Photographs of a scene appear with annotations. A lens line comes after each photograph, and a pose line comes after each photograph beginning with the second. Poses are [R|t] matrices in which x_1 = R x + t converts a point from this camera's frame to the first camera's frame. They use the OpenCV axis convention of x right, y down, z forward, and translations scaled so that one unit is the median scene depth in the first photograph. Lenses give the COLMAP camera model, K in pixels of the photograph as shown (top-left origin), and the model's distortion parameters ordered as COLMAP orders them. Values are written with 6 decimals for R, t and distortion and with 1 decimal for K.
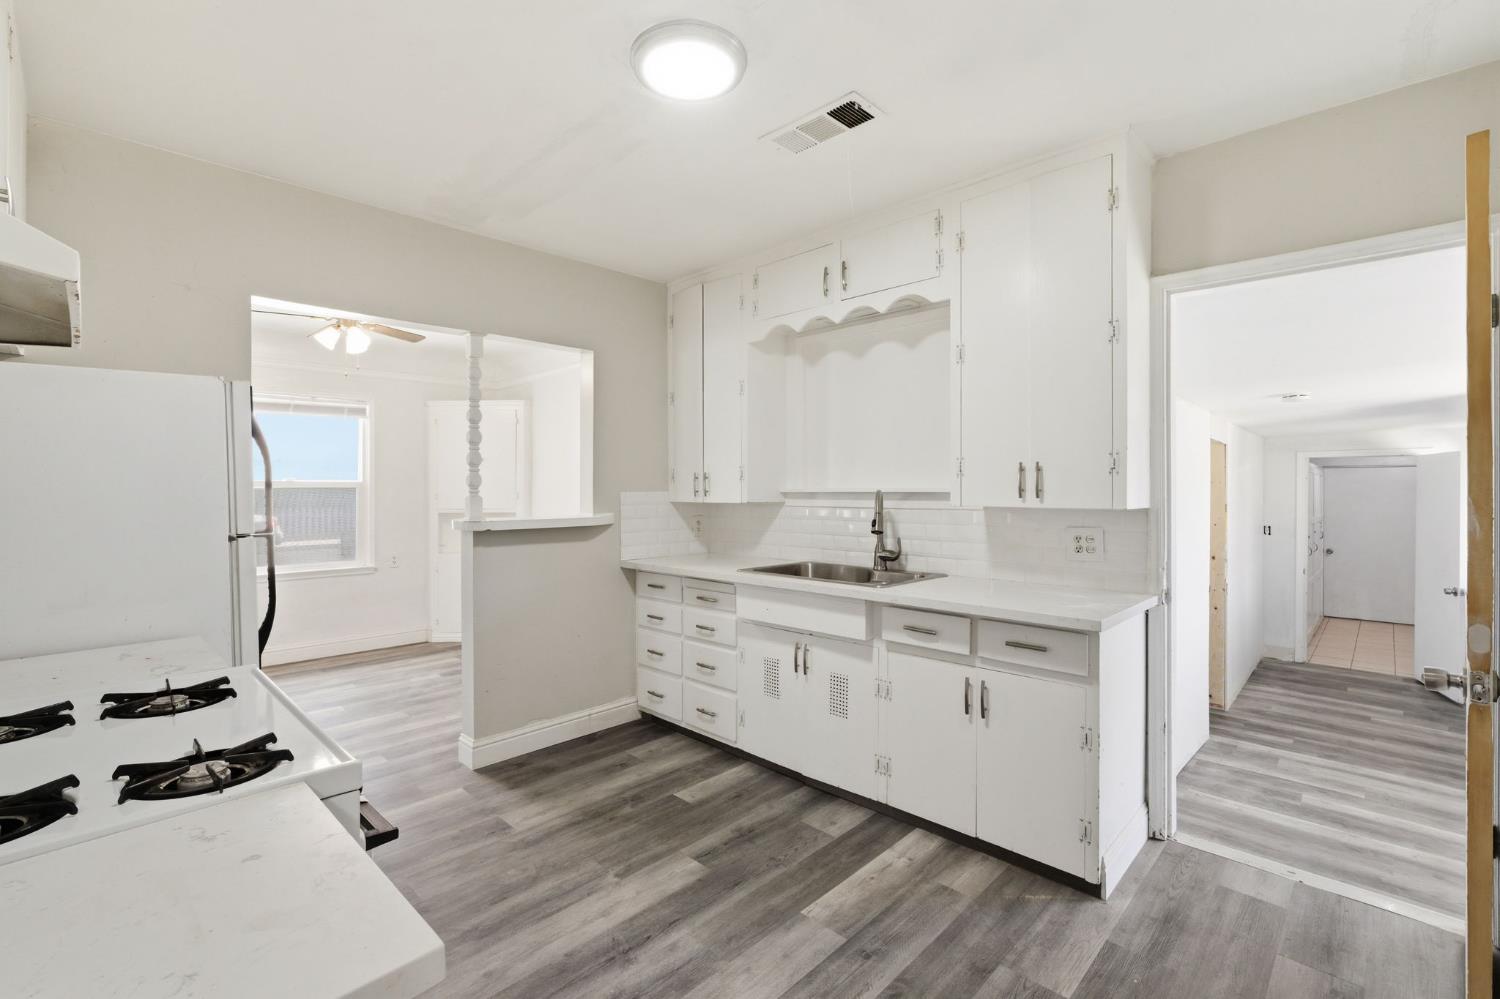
lens RADIAL K [[653.1, 0, 751.9], [0, 653.1, 492.8], [0, 0, 1]] dist [-0.008858, 0.001385]
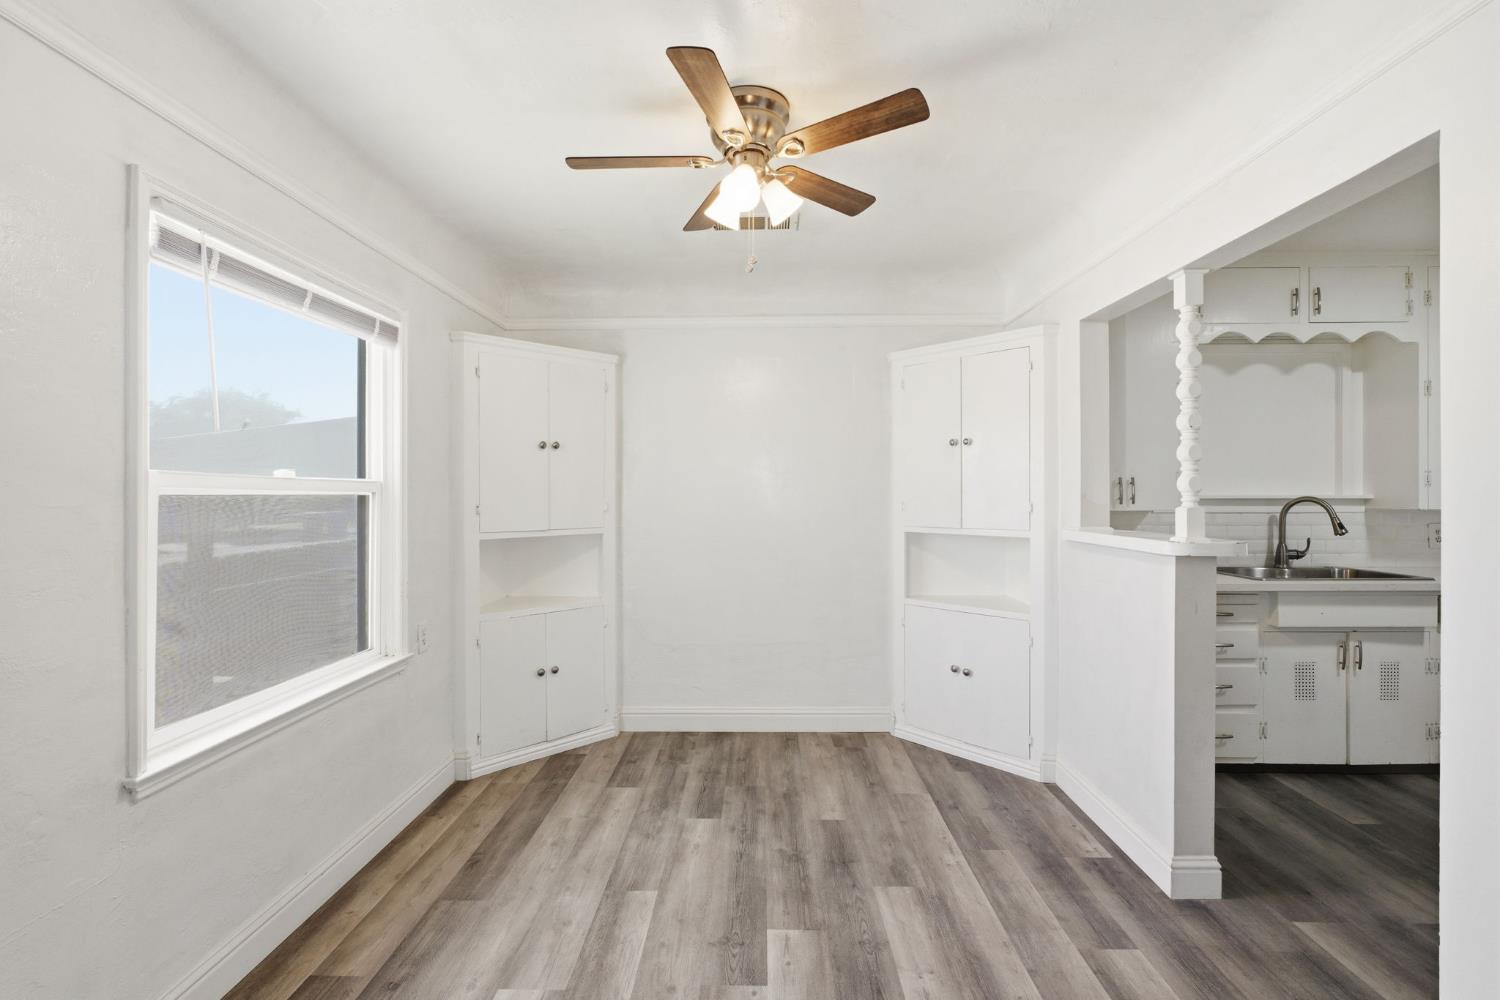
lens RADIAL K [[653.1, 0, 751.5], [0, 653.1, 499.0], [0, 0, 1]] dist [-0.008858, 0.001385]
pose [[0.735902, -0.002757, 0.677083, -1.430846], [0.004831, 0.999988, -0.001178, -0.004071], [-0.677071, 0.004138, 0.735906, 0.932127]]
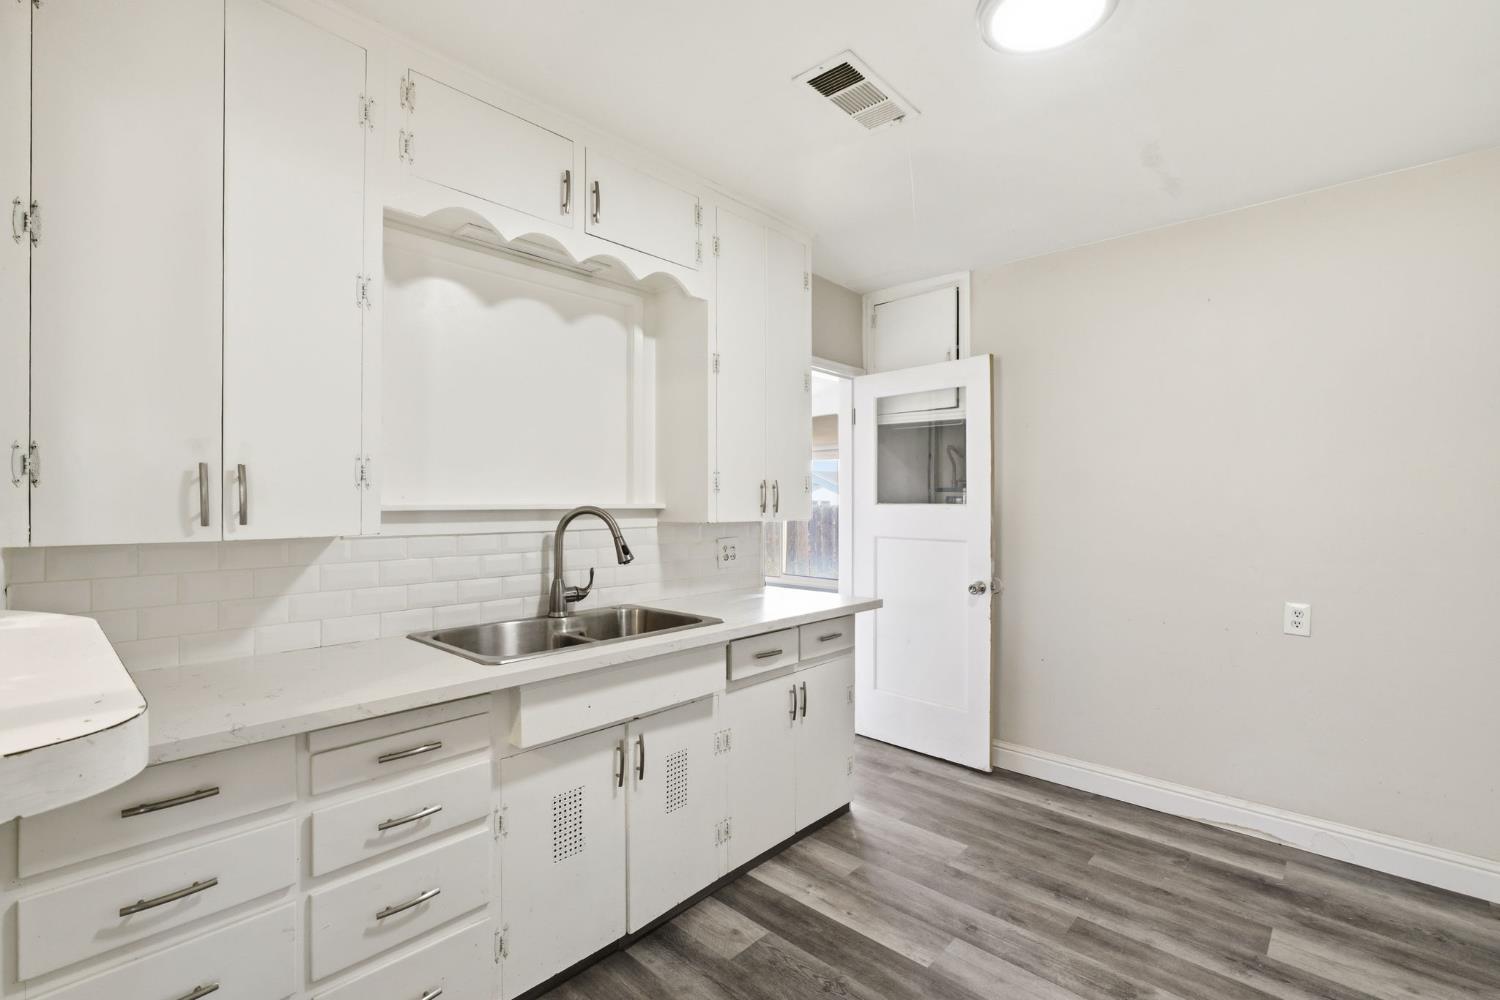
lens RADIAL K [[671.2, 0, 739.6], [0, 671.2, 500.9], [0, 0, 1]] dist [-0.009014, 0.002313]
pose [[-0.009196, 0.001725, 0.999956, -0.643014], [0.005804, 0.999982, -0.001672, -0.009442], [-0.999941, 0.005788, -0.009206, 0.943064]]
